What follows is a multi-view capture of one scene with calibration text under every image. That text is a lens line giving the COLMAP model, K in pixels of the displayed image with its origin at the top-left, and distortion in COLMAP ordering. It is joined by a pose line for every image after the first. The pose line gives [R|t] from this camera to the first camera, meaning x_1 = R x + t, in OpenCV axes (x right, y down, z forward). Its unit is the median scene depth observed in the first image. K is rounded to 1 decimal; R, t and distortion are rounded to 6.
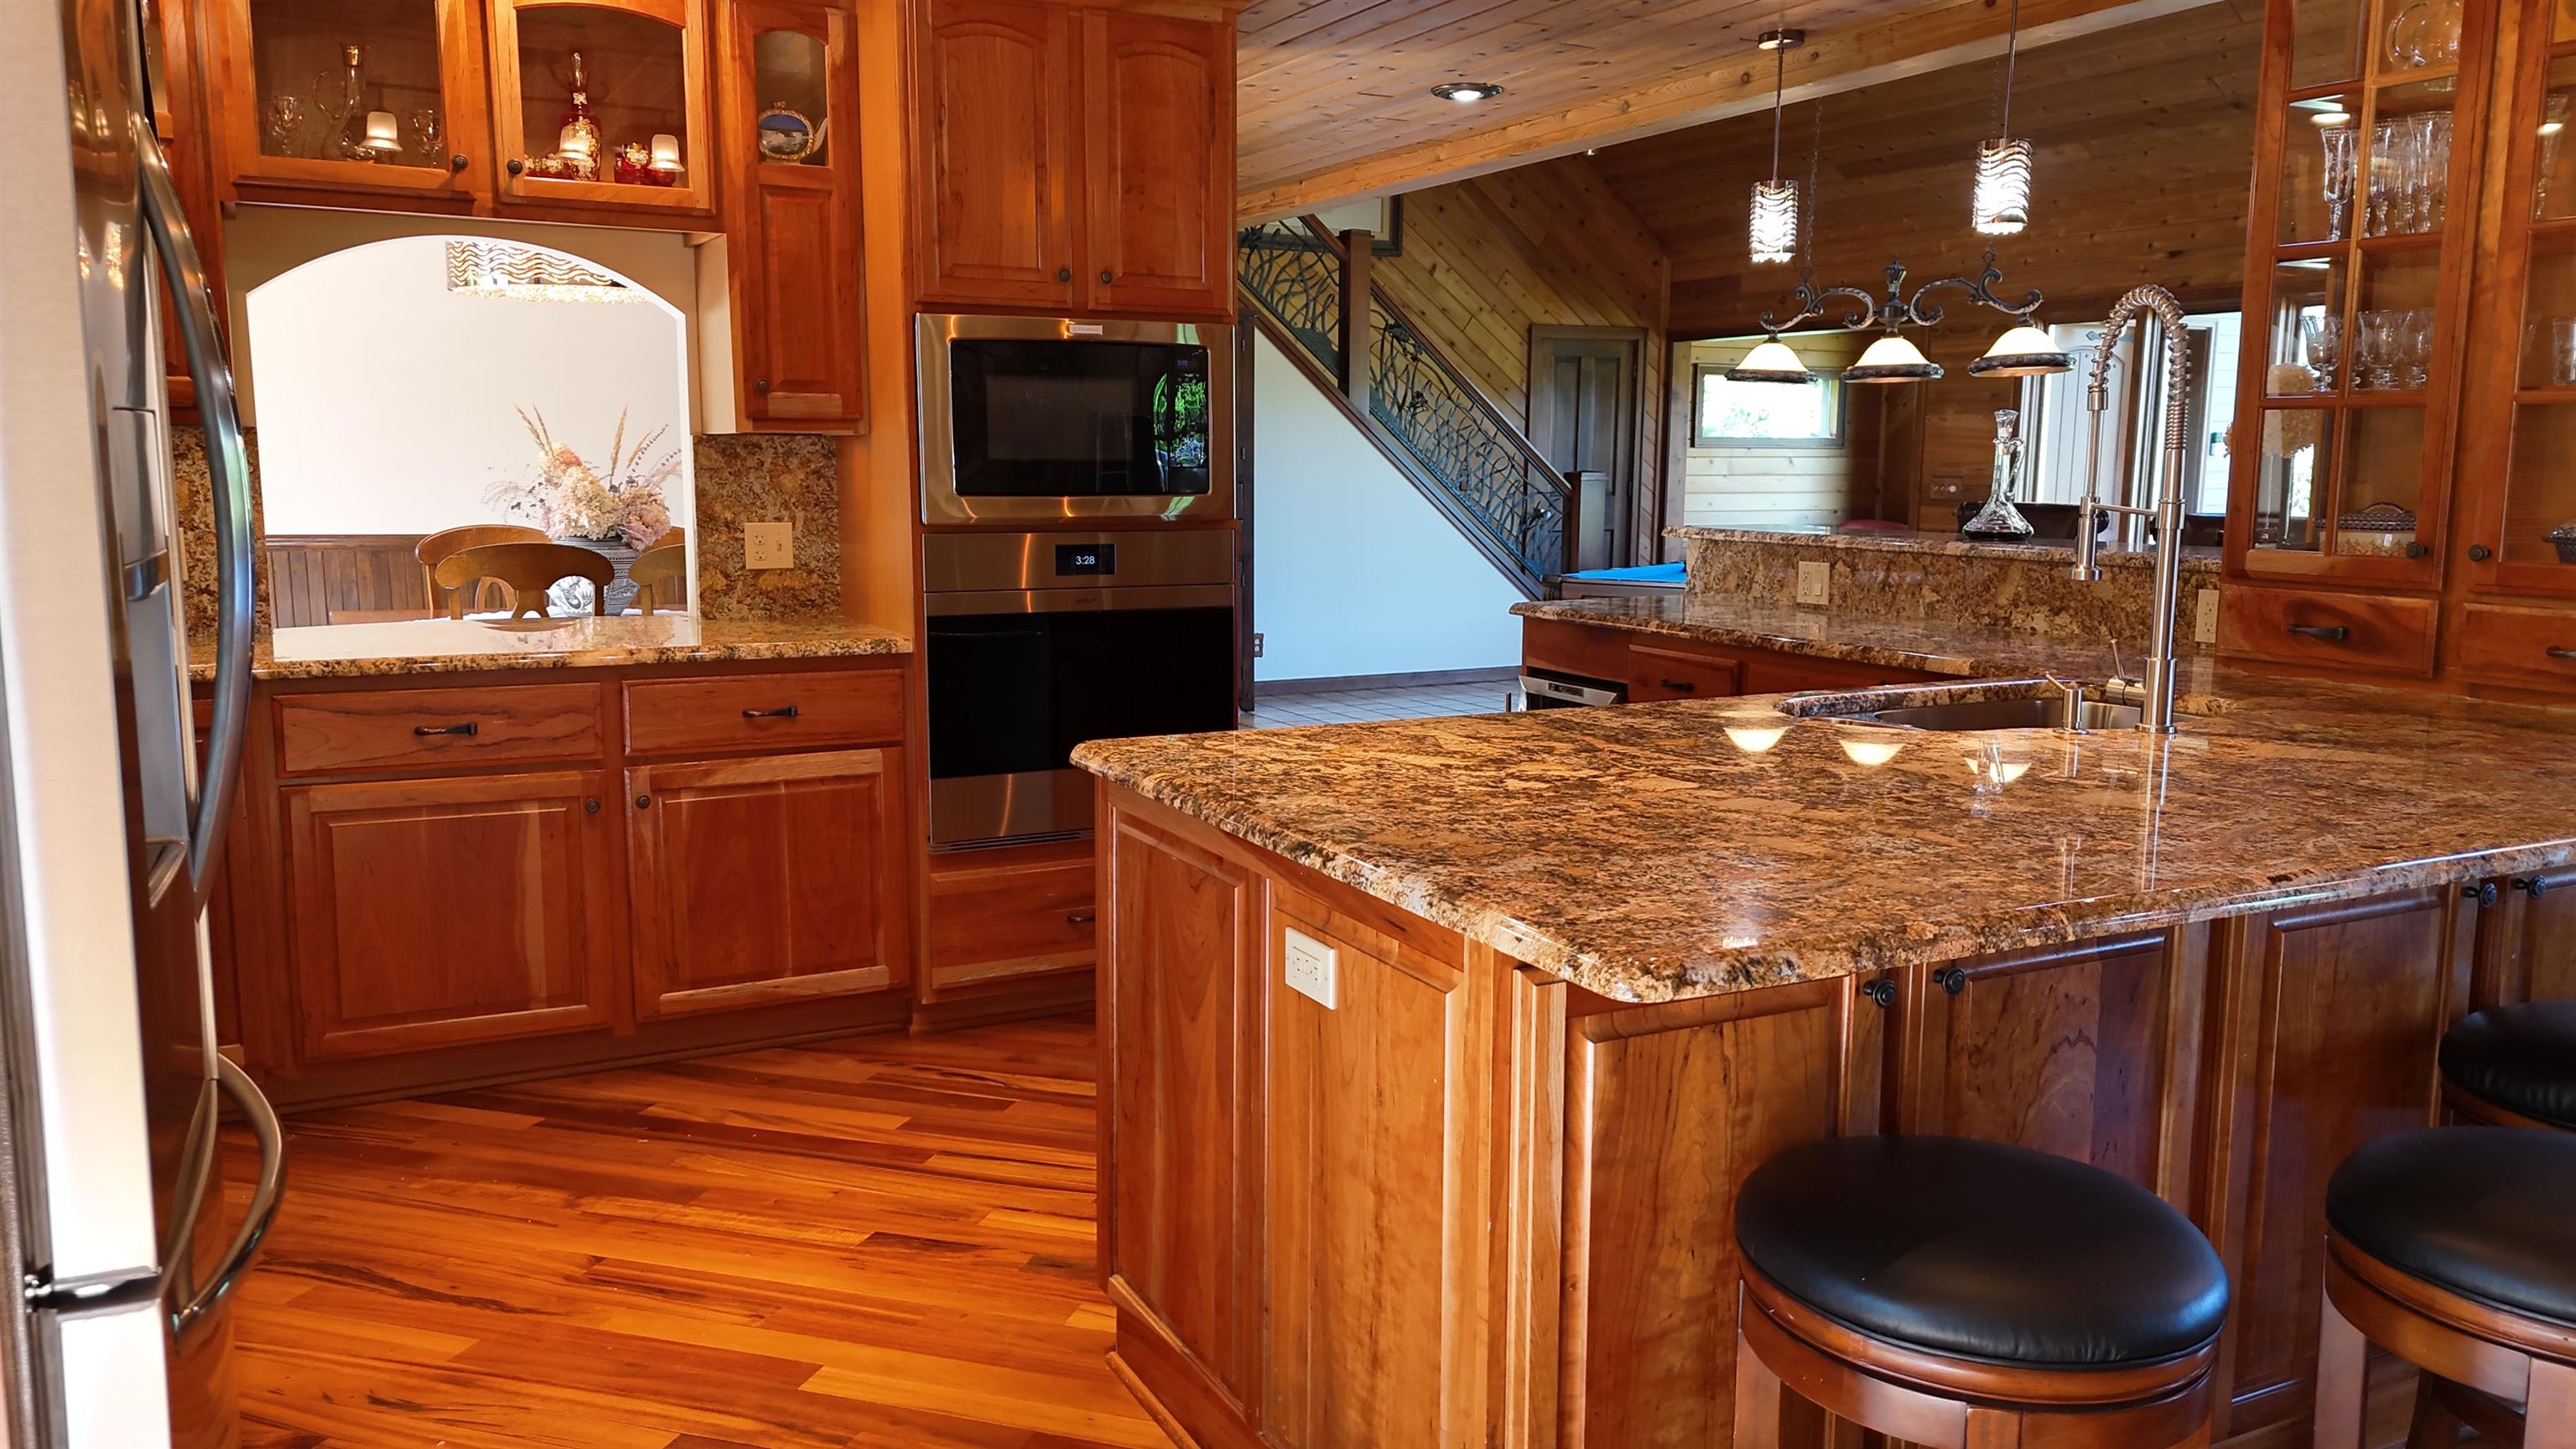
lens RADIAL K [[1919.4, 0, 1288.0], [0, 1919.4, 724.5], [0, 0, 1]] dist [0.069186, -0.005527]
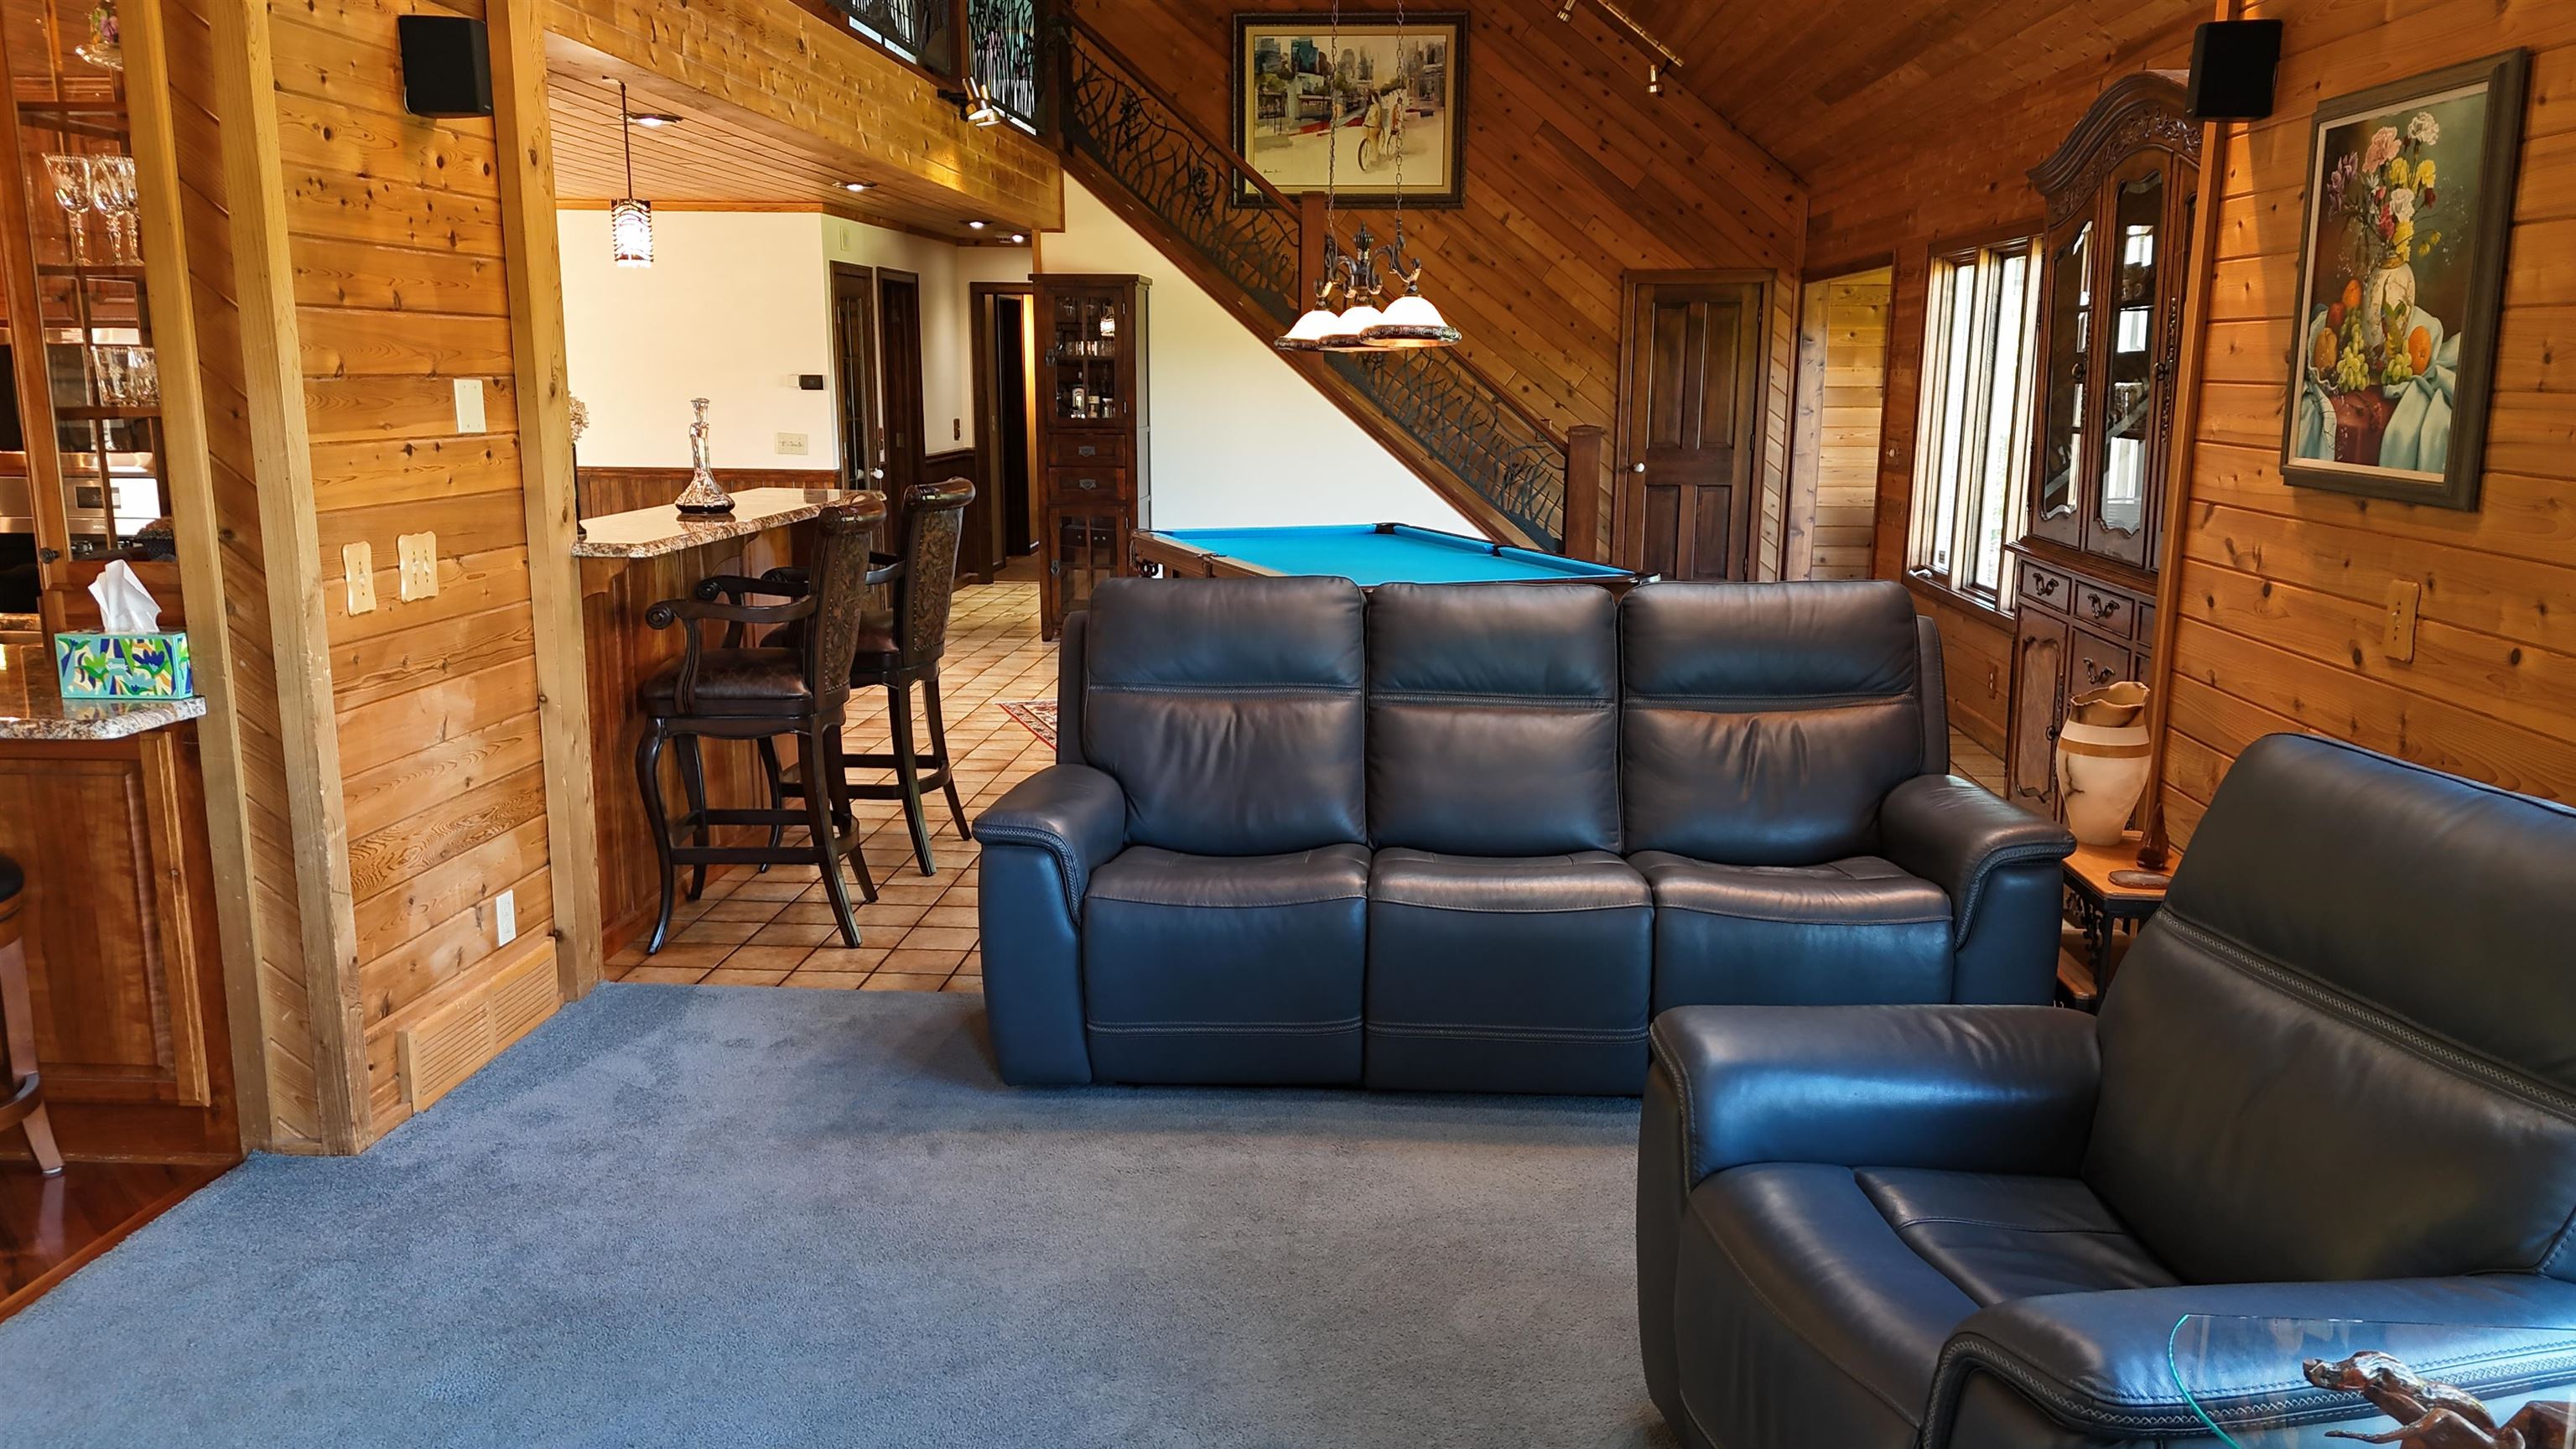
lens RADIAL K [[1919.4, 0, 1288.0], [0, 1919.4, 724.5], [0, 0, 1]] dist [0.069186, -0.005527]
pose [[0.858275, 0.090772, -0.505099, 0.491510], [-0.072381, 0.995806, 0.055968, -0.021879], [0.508060, -0.011476, 0.861245, 0.074396]]
